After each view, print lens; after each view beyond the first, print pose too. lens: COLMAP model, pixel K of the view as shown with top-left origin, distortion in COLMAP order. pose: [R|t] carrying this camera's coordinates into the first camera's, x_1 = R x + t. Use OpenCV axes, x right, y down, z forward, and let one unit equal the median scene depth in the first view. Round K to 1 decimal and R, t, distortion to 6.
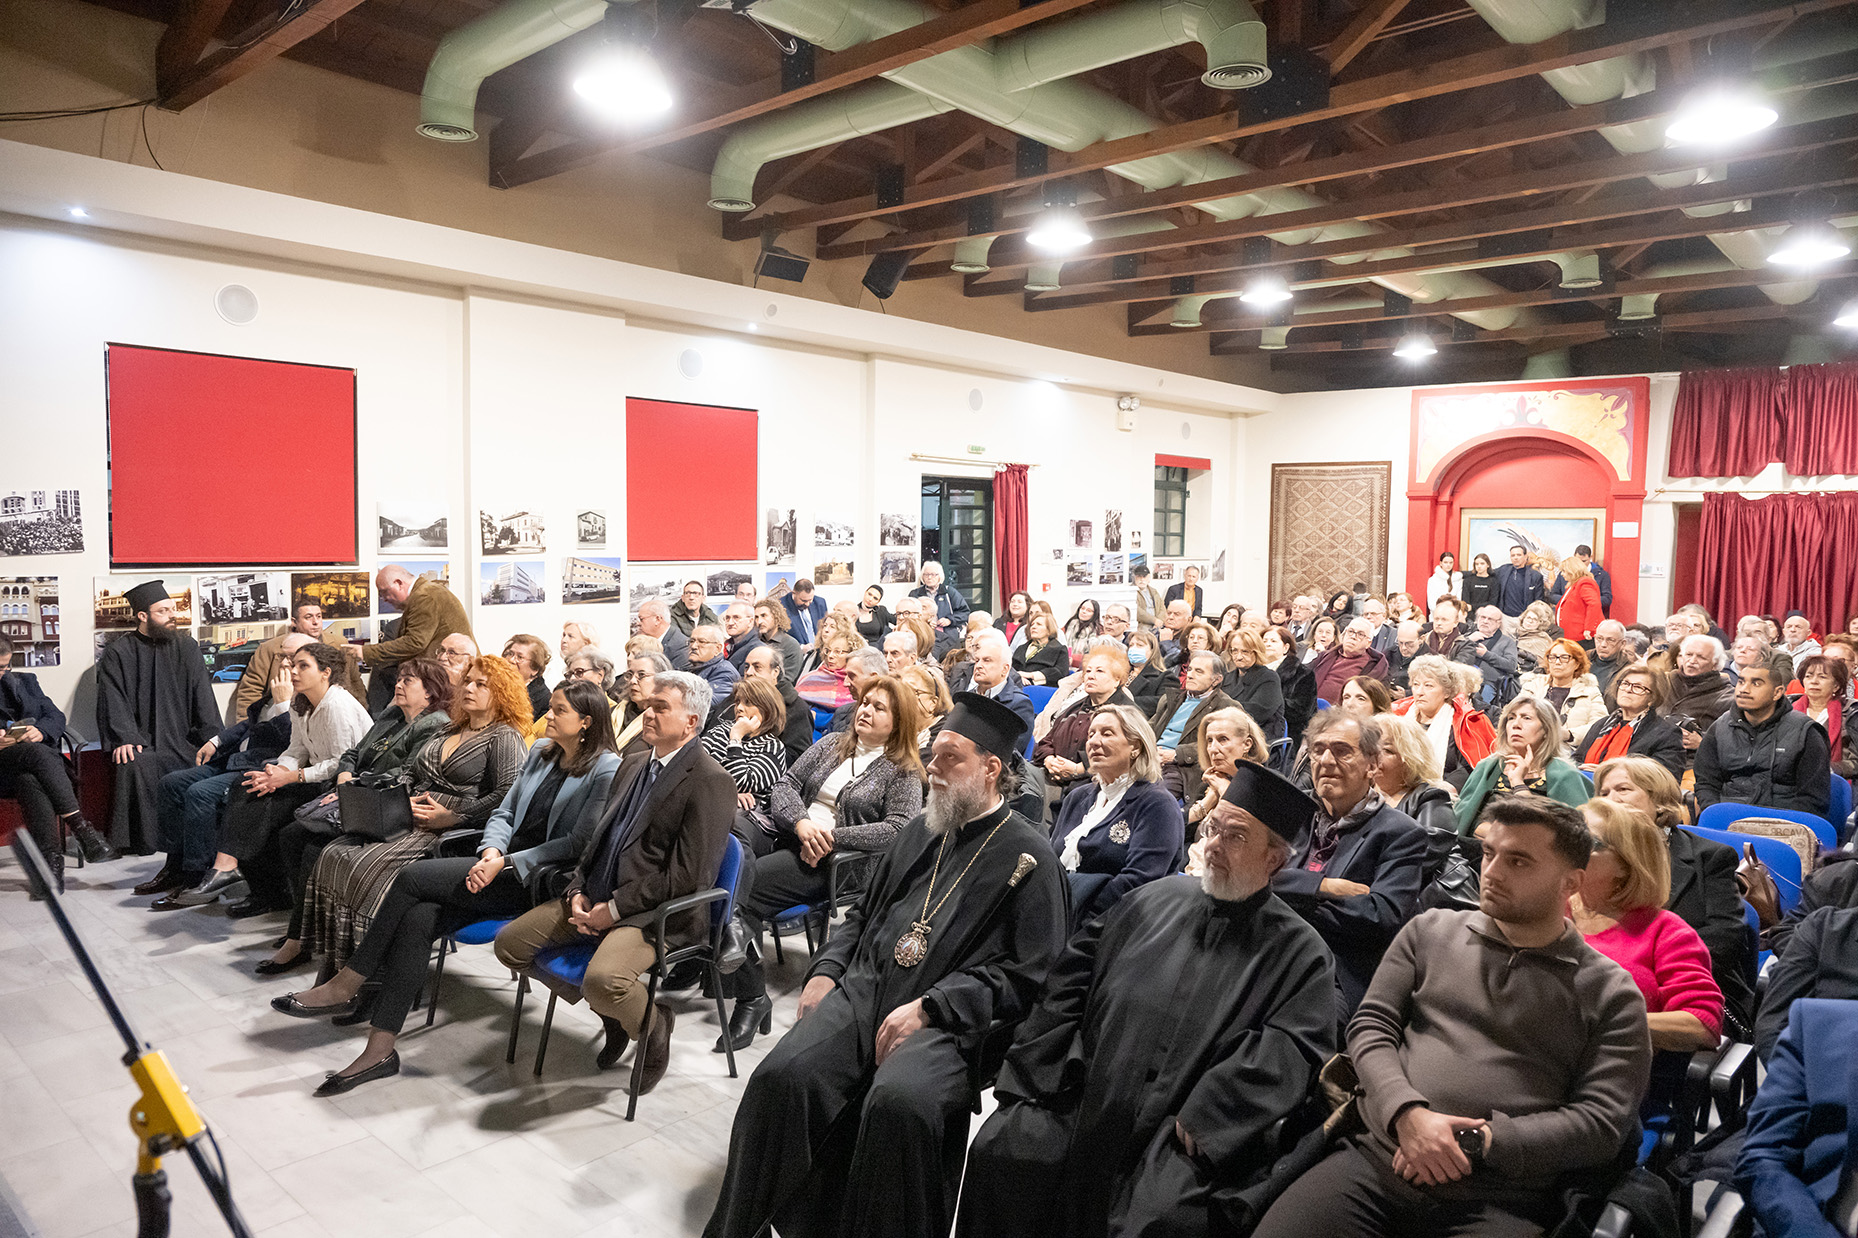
lens RADIAL K [[1226.1, 0, 932.9], [0, 1226.1, 602.9], [0, 0, 1]] dist [-0.007729, 0.000076]
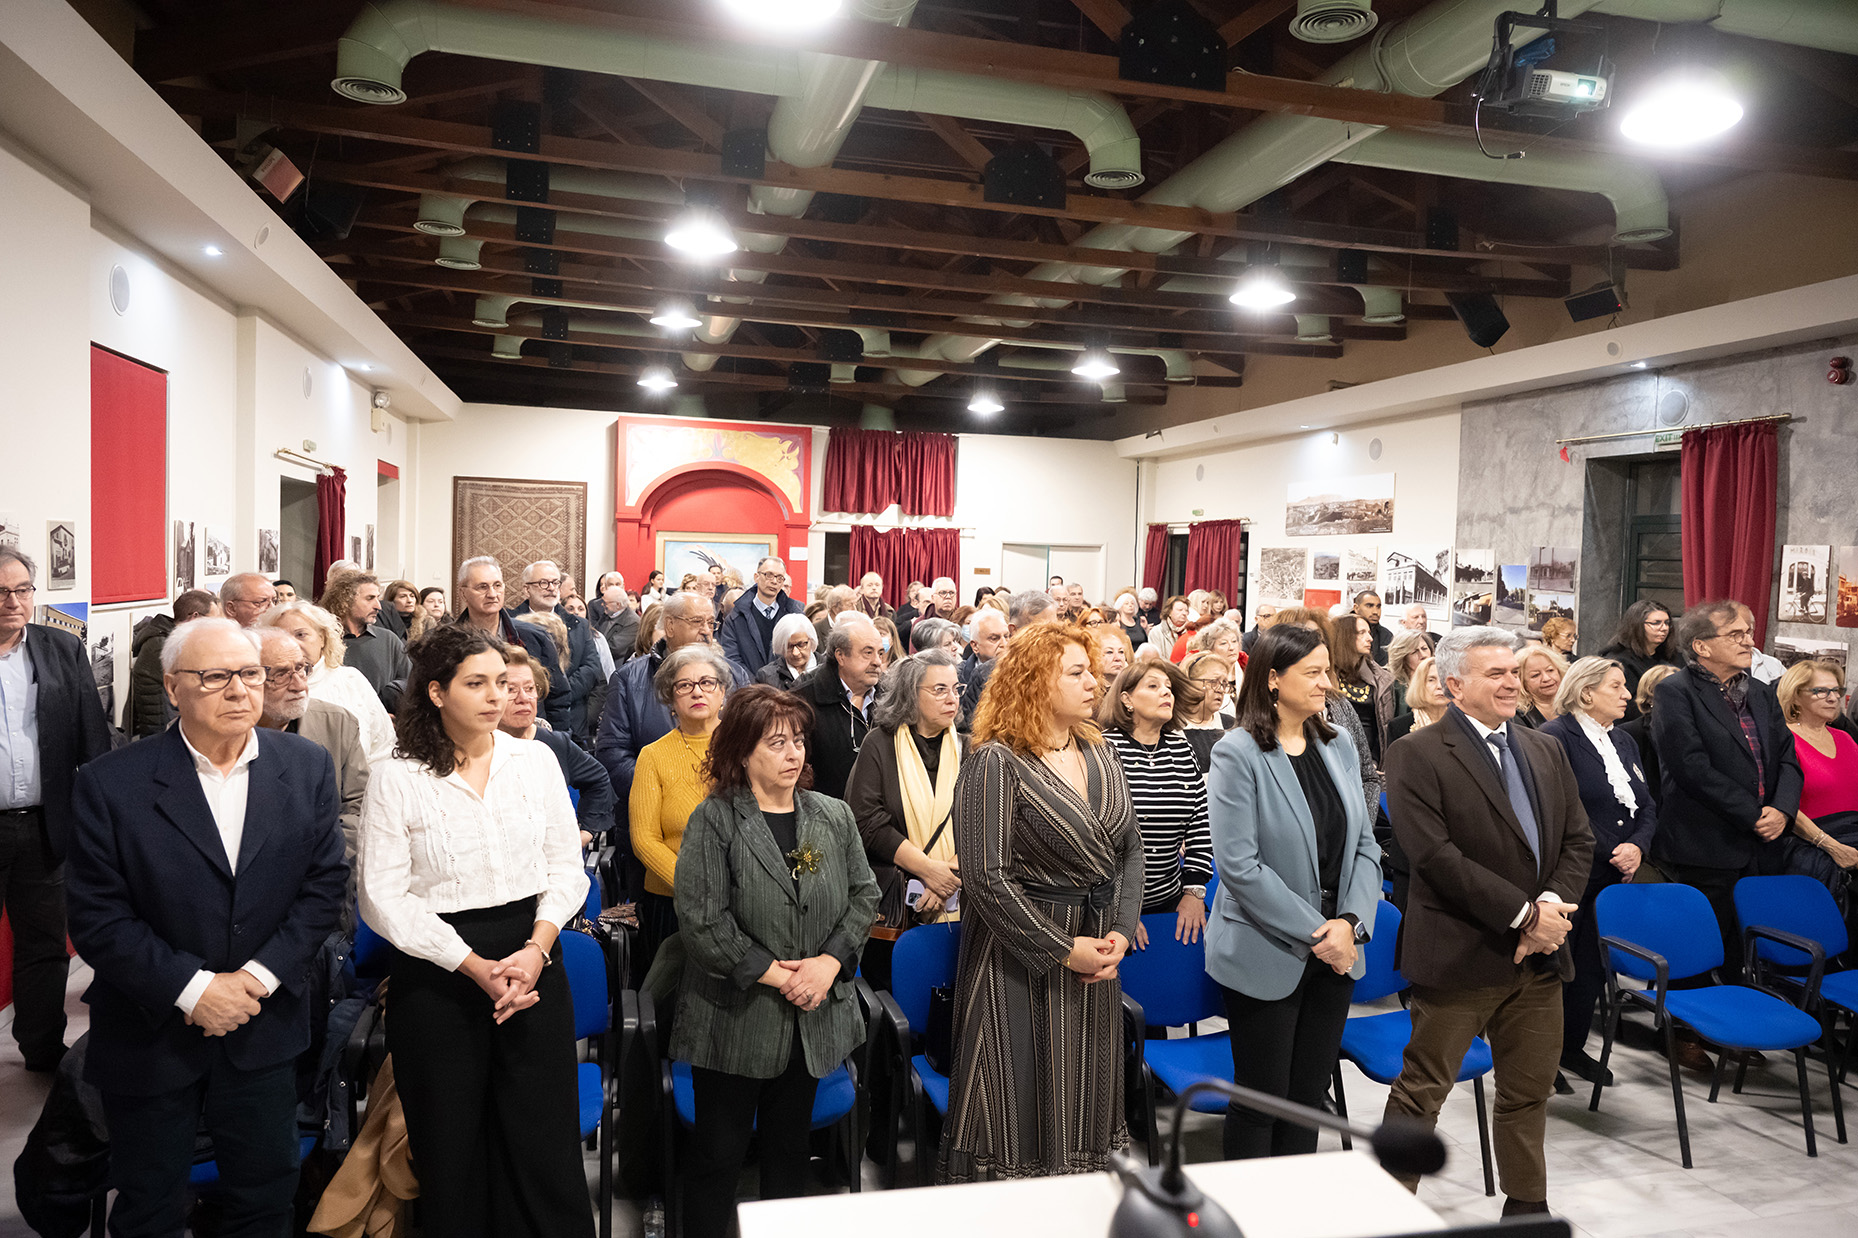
lens RADIAL K [[1226.1, 0, 933.4], [0, 1226.1, 617.0], [0, 0, 1]] dist [-0.007729, 0.000076]
pose [[0.556925, -0.034947, 0.829827, -0.741985], [0.028548, 0.999329, 0.022927, -0.044950], [-0.830072, 0.010921, 0.557549, 0.456999]]
